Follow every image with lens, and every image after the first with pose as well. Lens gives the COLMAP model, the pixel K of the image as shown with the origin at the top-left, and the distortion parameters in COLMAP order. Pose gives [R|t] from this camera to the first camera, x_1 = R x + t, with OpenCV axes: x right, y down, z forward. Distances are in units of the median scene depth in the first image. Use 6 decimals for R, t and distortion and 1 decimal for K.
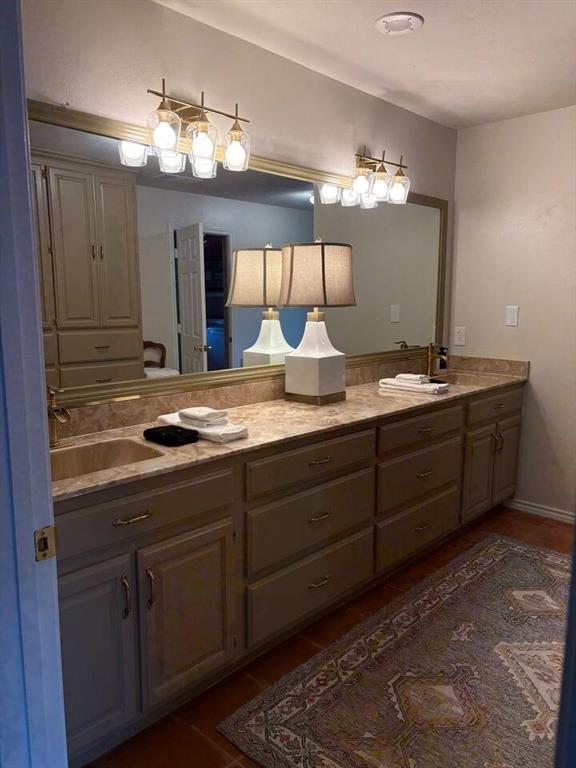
lens RADIAL K [[561.9, 0, 287.5], [0, 561.9, 388.5], [0, 0, 1]] dist [0.003517, -0.045149]
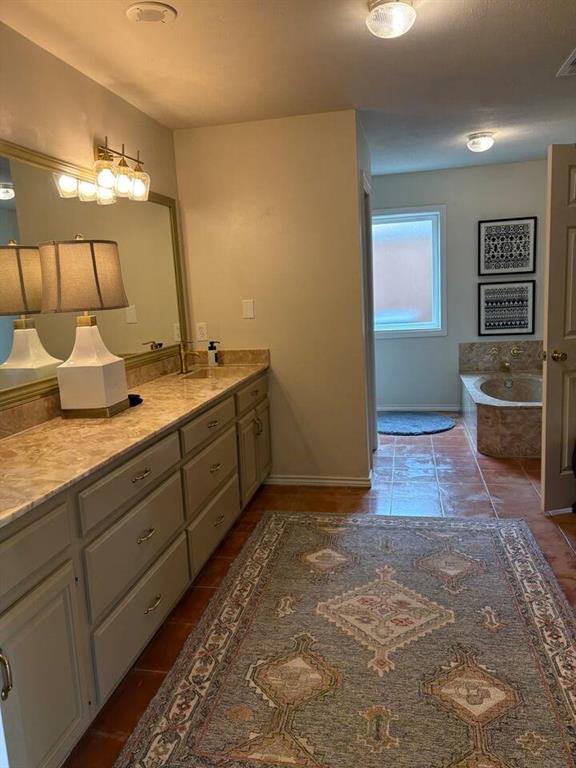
lens RADIAL K [[562.8, 0, 288.0], [0, 562.8, 384.0], [0, 0, 1]] dist [0.004176, -0.027681]
pose [[0.839801, -0.129365, 0.527256, -0.170233], [0.133260, 0.990603, 0.030797, -0.012968], [-0.526286, 0.044399, 0.849148, 0.065635]]
